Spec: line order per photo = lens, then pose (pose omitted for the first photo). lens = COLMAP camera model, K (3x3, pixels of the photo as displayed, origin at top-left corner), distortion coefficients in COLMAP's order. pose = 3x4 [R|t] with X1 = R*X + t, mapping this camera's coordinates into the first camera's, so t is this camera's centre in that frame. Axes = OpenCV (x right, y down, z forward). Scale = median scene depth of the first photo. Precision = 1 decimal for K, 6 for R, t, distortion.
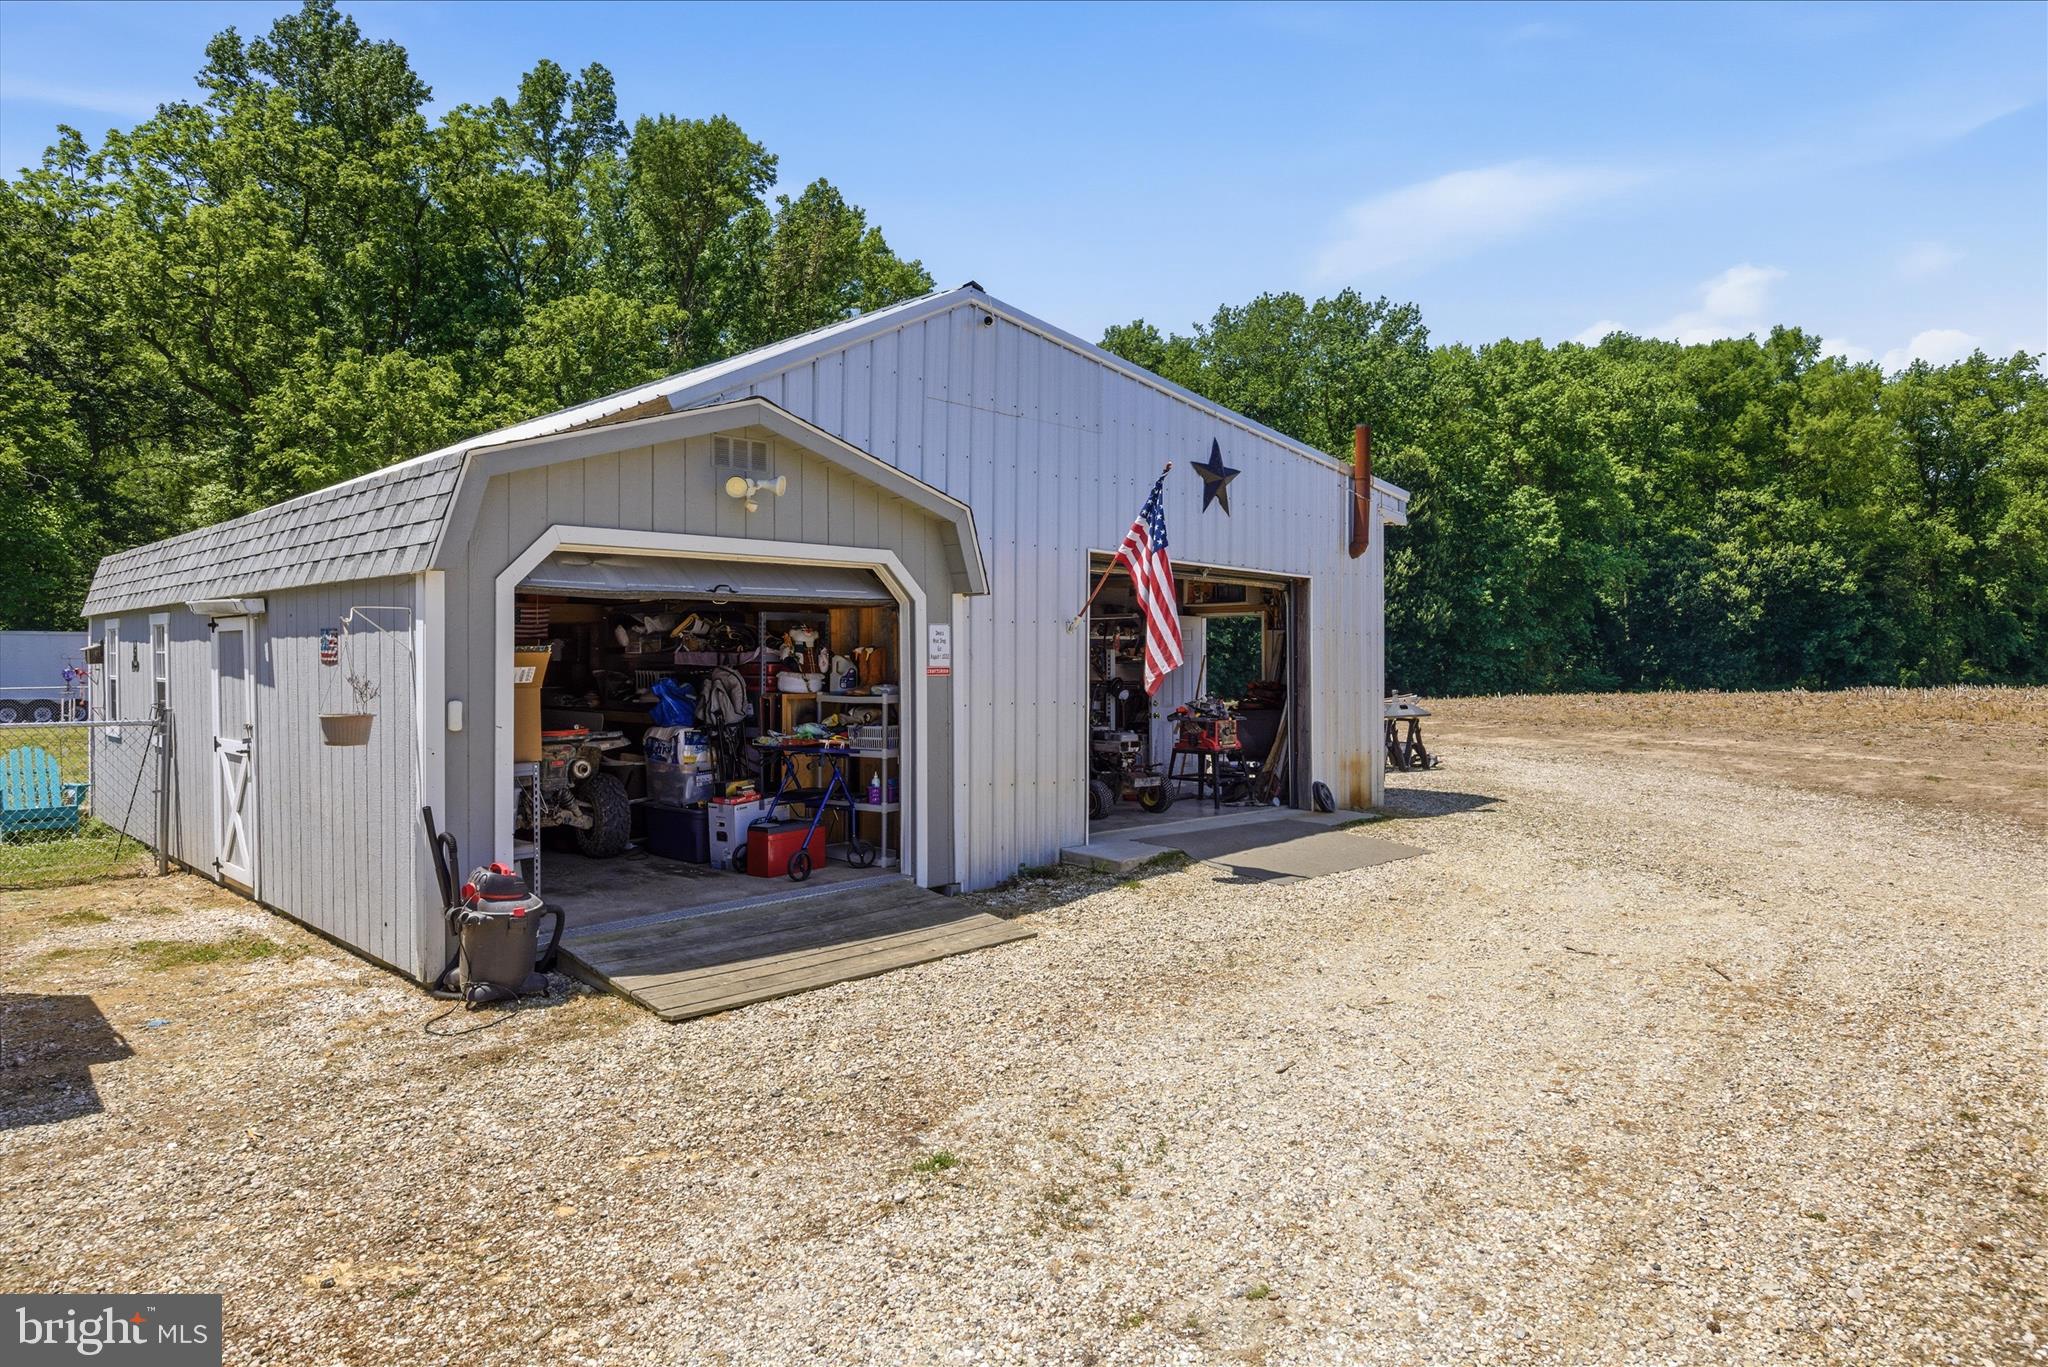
lens RADIAL K [[1242.6, 0, 1024.0], [0, 1242.6, 683.5], [0, 0, 1]] dist [0.002843, -0.002331]
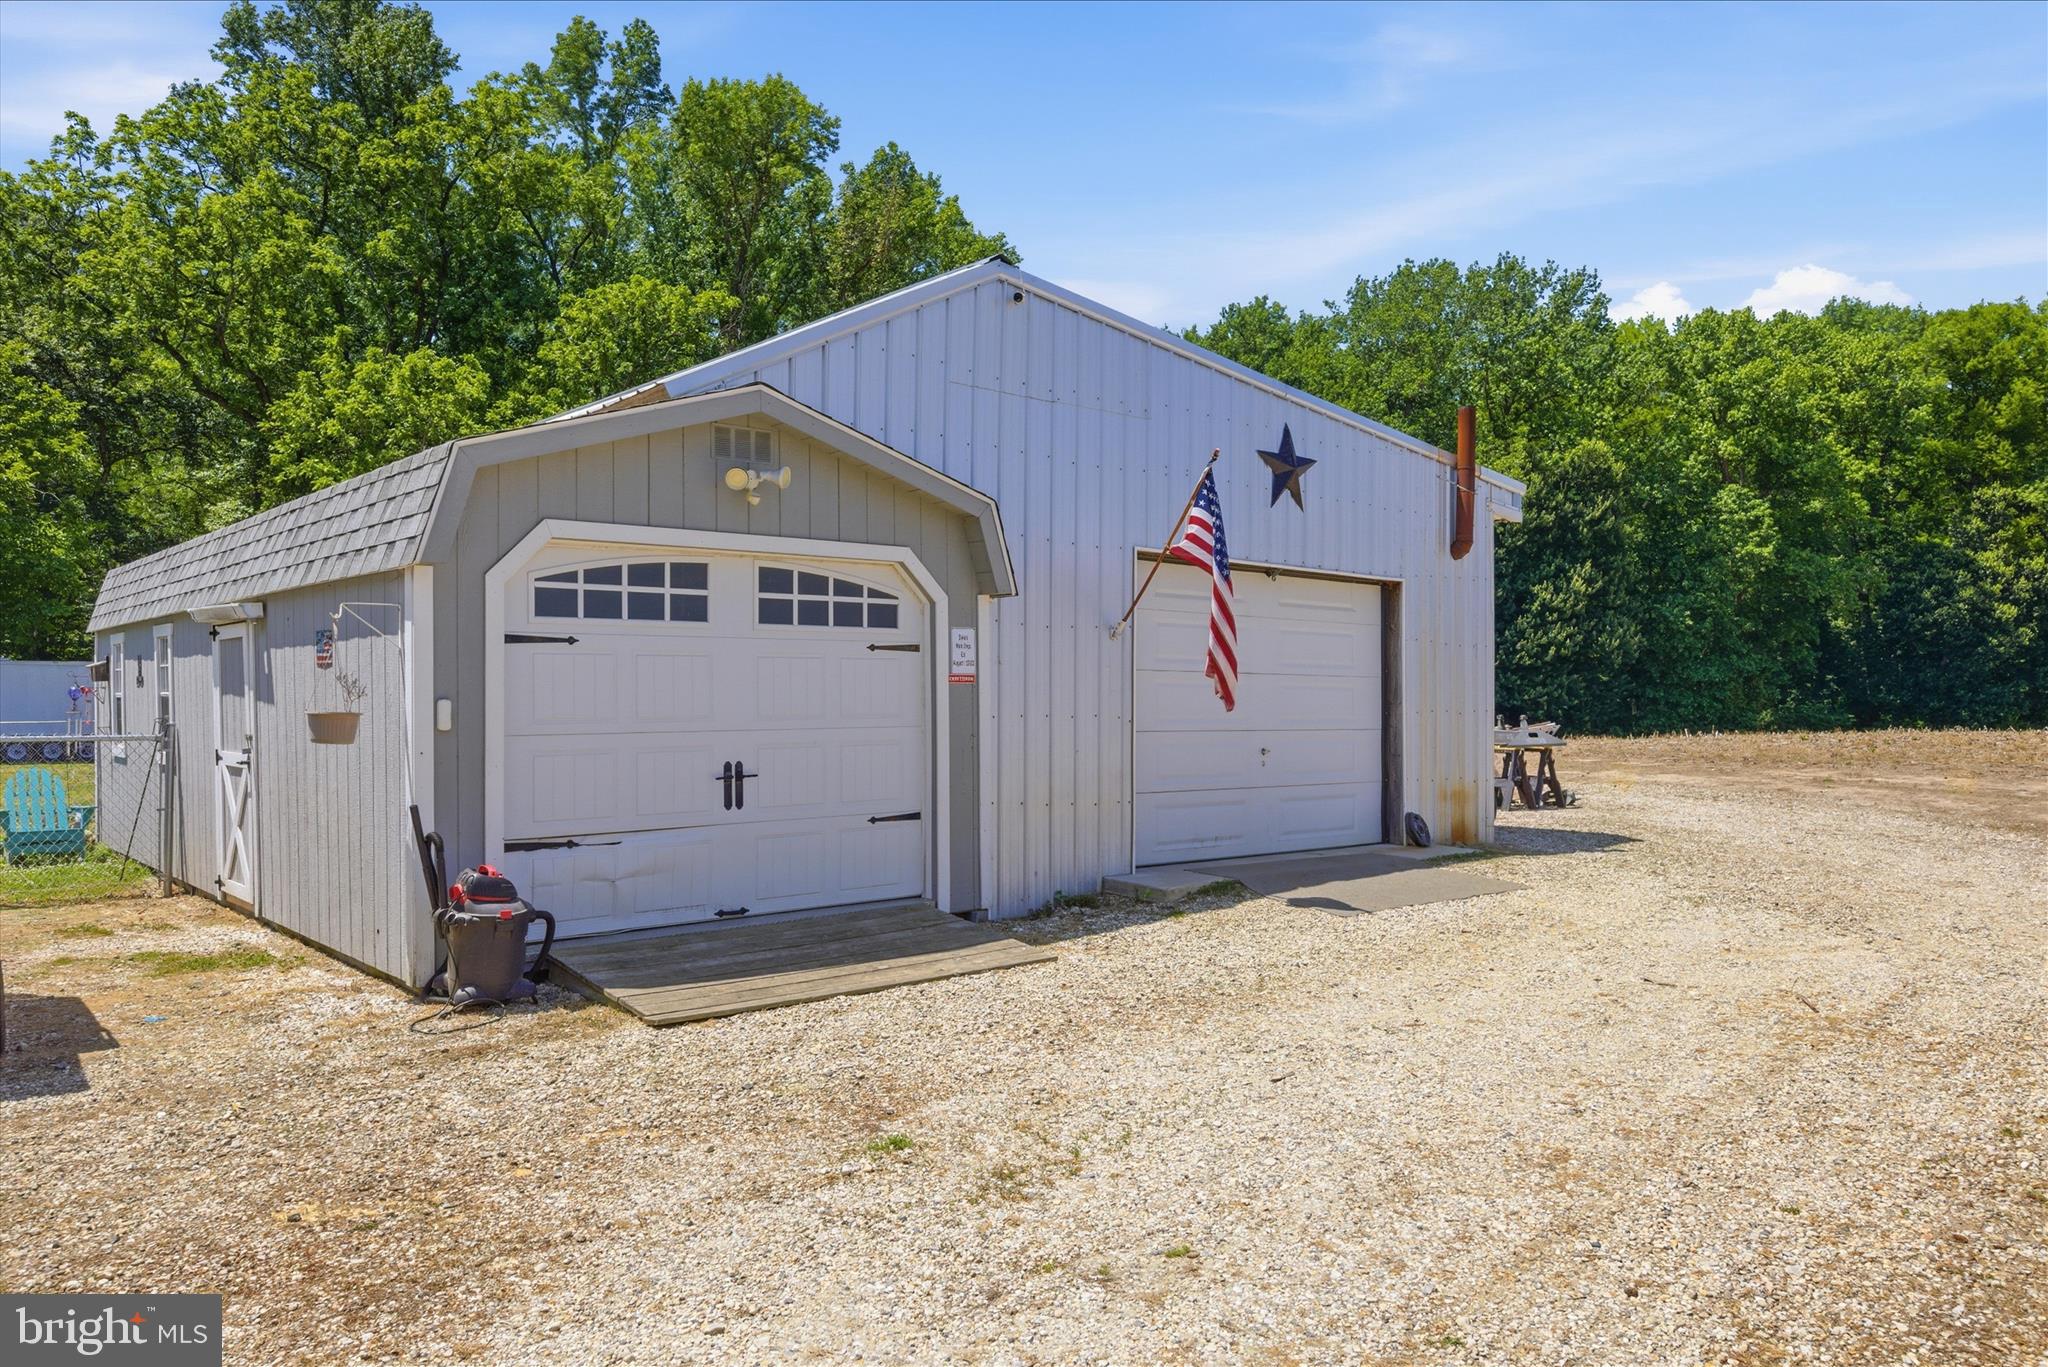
lens RADIAL K [[1450.6, 0, 1020.6], [0, 1450.6, 734.6], [0, 0, 1]] dist [0.001763, -0.001151]
pose [[0.996761, 0.000654, -0.080419, 0.049611], [-0.000198, 0.999984, 0.005680, 0.020636], [0.080422, -0.005645, 0.996745, -0.057064]]
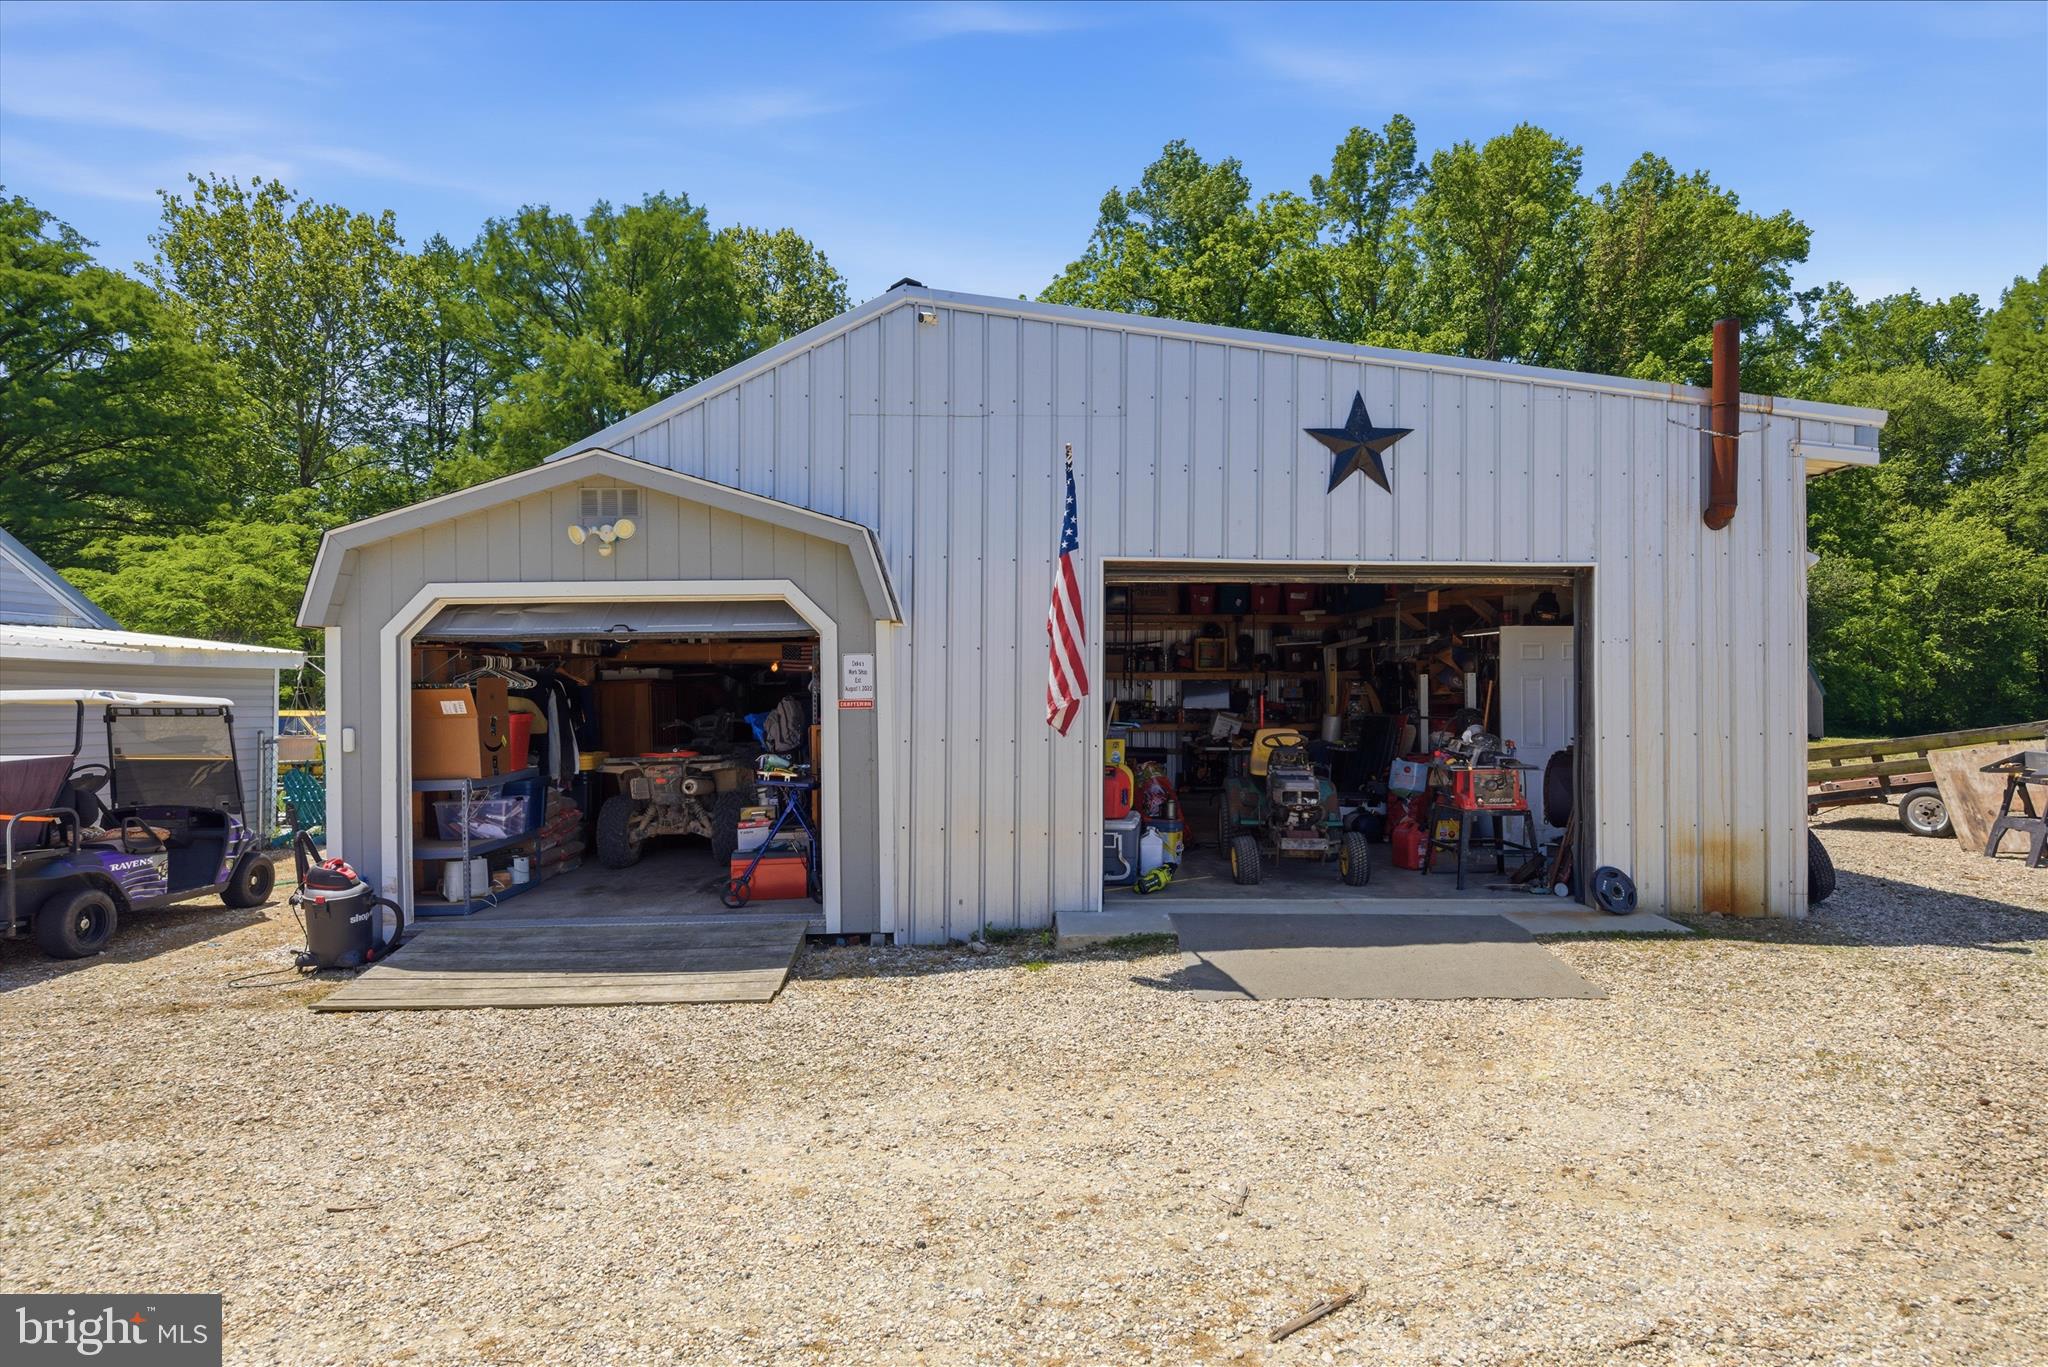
lens RADIAL K [[1165.4, 0, 1024.0], [0, 1165.4, 683.5], [0, 0, 1]] dist [0.005394, 0.000920]
pose [[0.714996, -0.006564, -0.699097, 0.517682], [-0.006239, 0.999856, -0.015769, -0.009956], [0.699100, 0.015636, 0.714853, 0.372770]]
